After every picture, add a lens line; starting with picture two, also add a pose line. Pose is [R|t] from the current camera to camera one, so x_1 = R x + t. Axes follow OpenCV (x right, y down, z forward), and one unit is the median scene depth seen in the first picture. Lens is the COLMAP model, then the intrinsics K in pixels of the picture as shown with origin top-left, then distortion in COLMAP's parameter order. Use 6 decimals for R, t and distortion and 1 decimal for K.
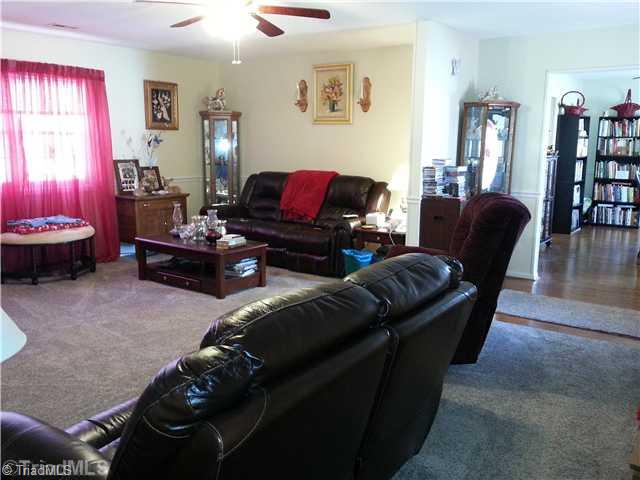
lens RADIAL K [[566.3, 0, 318.2], [0, 566.3, 248.5], [0, 0, 1]] dist [0.128648, -0.222861]
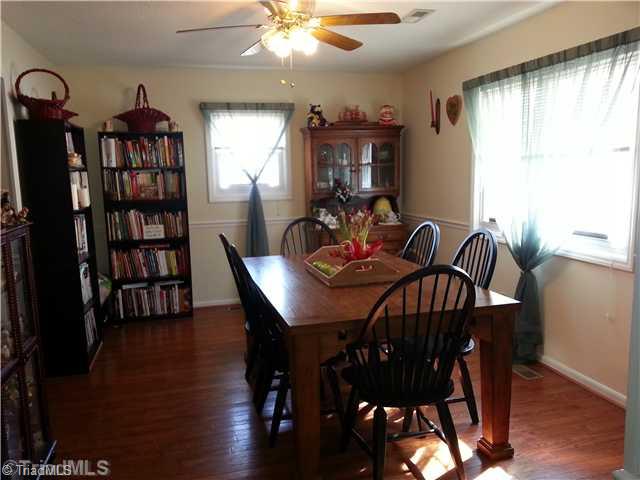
lens RADIAL K [[566.3, 0, 318.2], [0, 566.3, 248.5], [0, 0, 1]] dist [0.128648, -0.222861]
pose [[0.665009, -0.130010, 0.735432, 0.209334], [0.172689, 0.984813, 0.017943, -0.092283], [-0.726596, 0.115068, 0.677361, 0.487782]]
